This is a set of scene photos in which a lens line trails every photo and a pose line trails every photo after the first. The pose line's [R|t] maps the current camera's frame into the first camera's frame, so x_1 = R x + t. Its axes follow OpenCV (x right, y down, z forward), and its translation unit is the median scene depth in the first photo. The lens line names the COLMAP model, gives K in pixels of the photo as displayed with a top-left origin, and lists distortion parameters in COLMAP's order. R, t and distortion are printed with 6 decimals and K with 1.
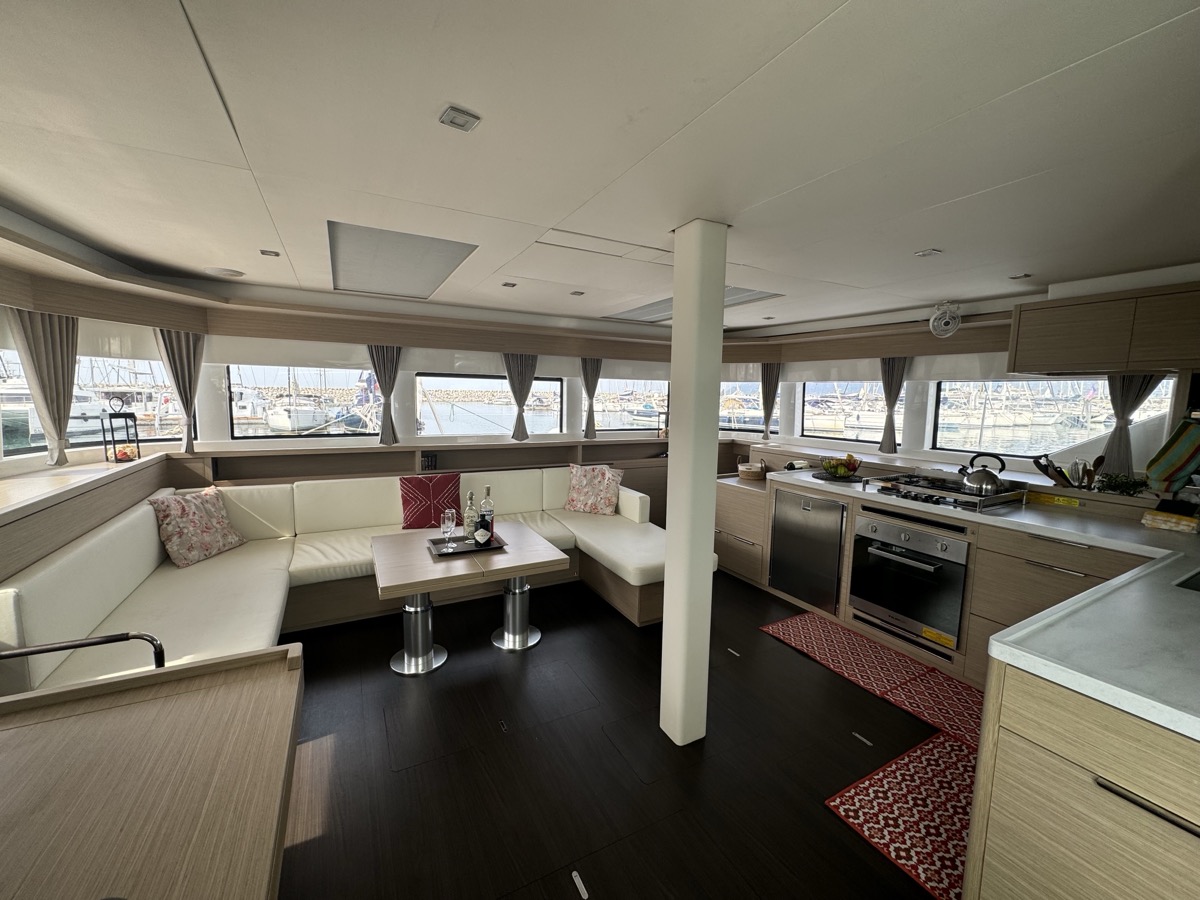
lens RADIAL K [[473.5, 0, 597.6], [0, 473.5, 451.4], [0, 0, 1]] dist [-0.003956, 0.000997]
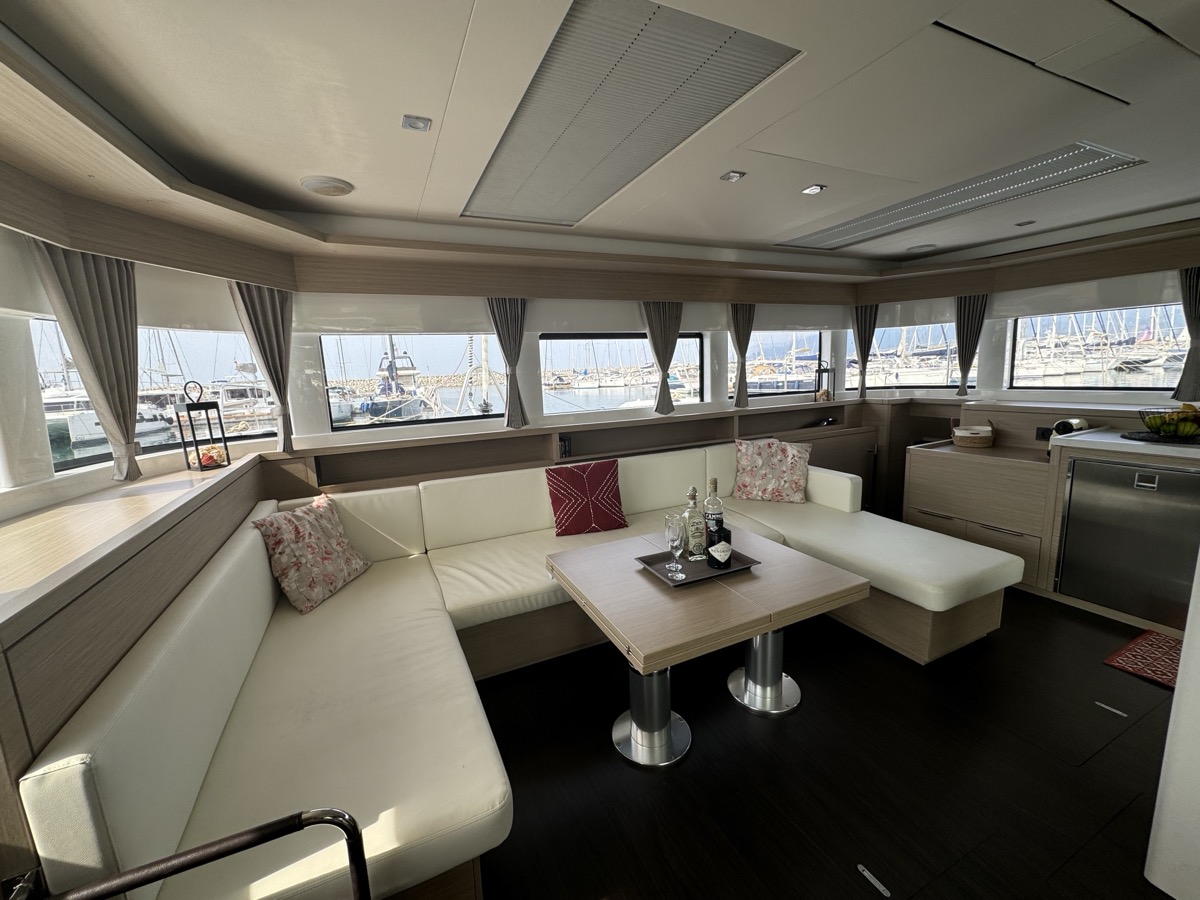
lens RADIAL K [[473.5, 0, 590.9], [0, 473.5, 453.2], [0, 0, 1]] dist [-0.003956, 0.000997]
pose [[0.997117, -0.052256, -0.055024, -0.378423], [0.055142, 0.997107, 0.052309, -0.008243], [0.052131, -0.055192, 0.997114, 0.306059]]
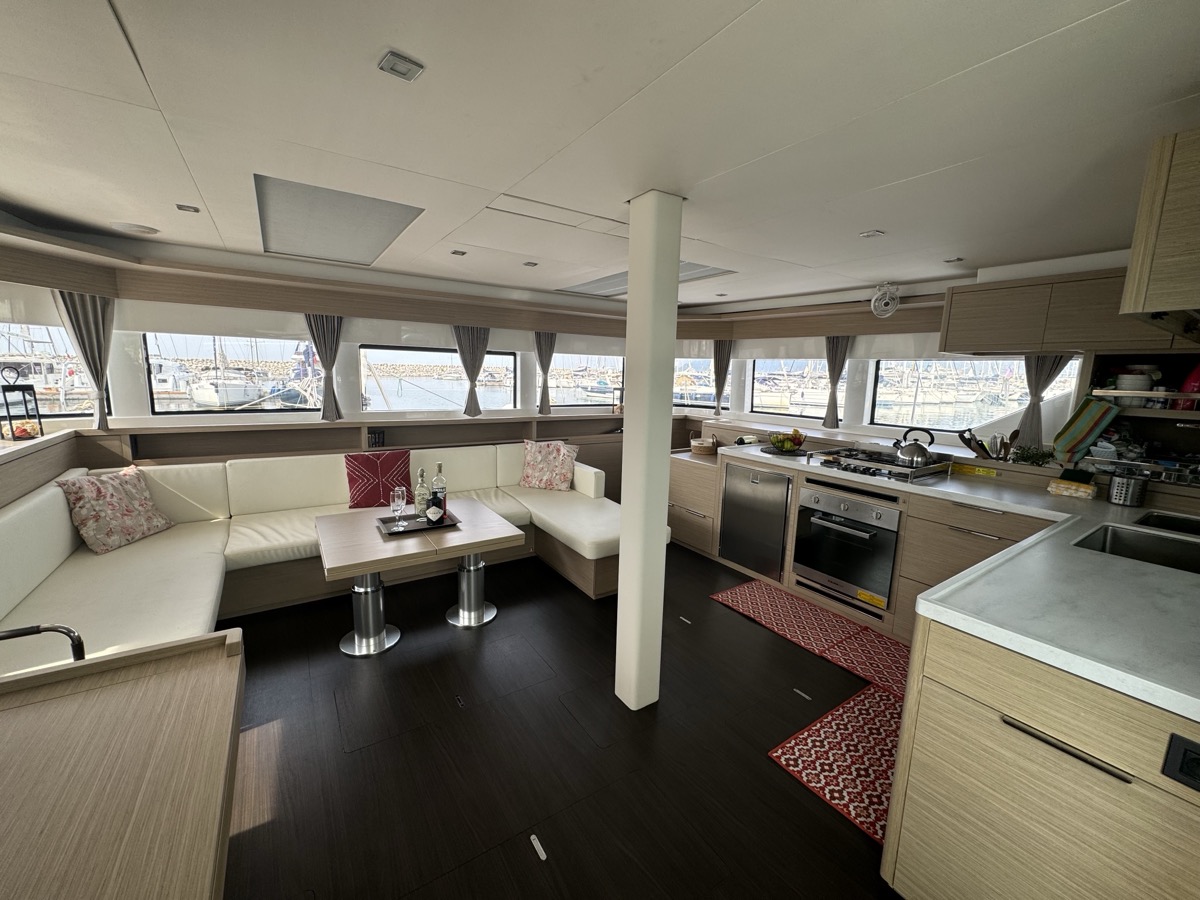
lens RADIAL K [[473.5, 0, 596.8], [0, 473.5, 451.1], [0, 0, 1]] dist [-0.003956, 0.000997]
pose [[0.995514, -0.006661, 0.094382, -0.001491], [0.002027, 0.998791, 0.049107, 0.002277], [-0.094595, -0.048695, 0.994324, 0.002592]]
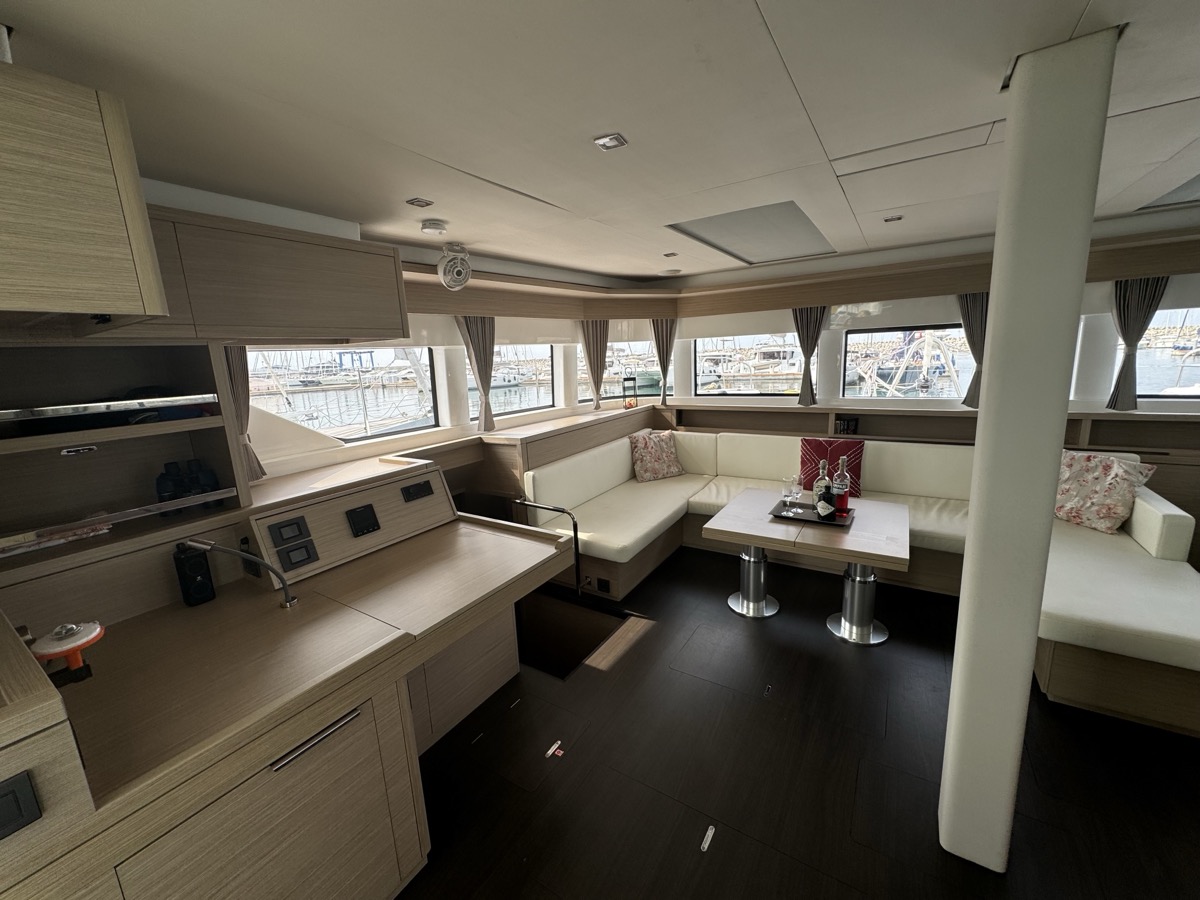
lens RADIAL K [[473.5, 0, 596.8], [0, 473.5, 452.7], [0, 0, 1]] dist [-0.003956, 0.000997]
pose [[0.497450, 0.132197, -0.857361, 0.306728], [-0.047439, 0.990987, 0.125276, -0.026709], [0.866195, -0.021646, 0.499237, 0.132075]]
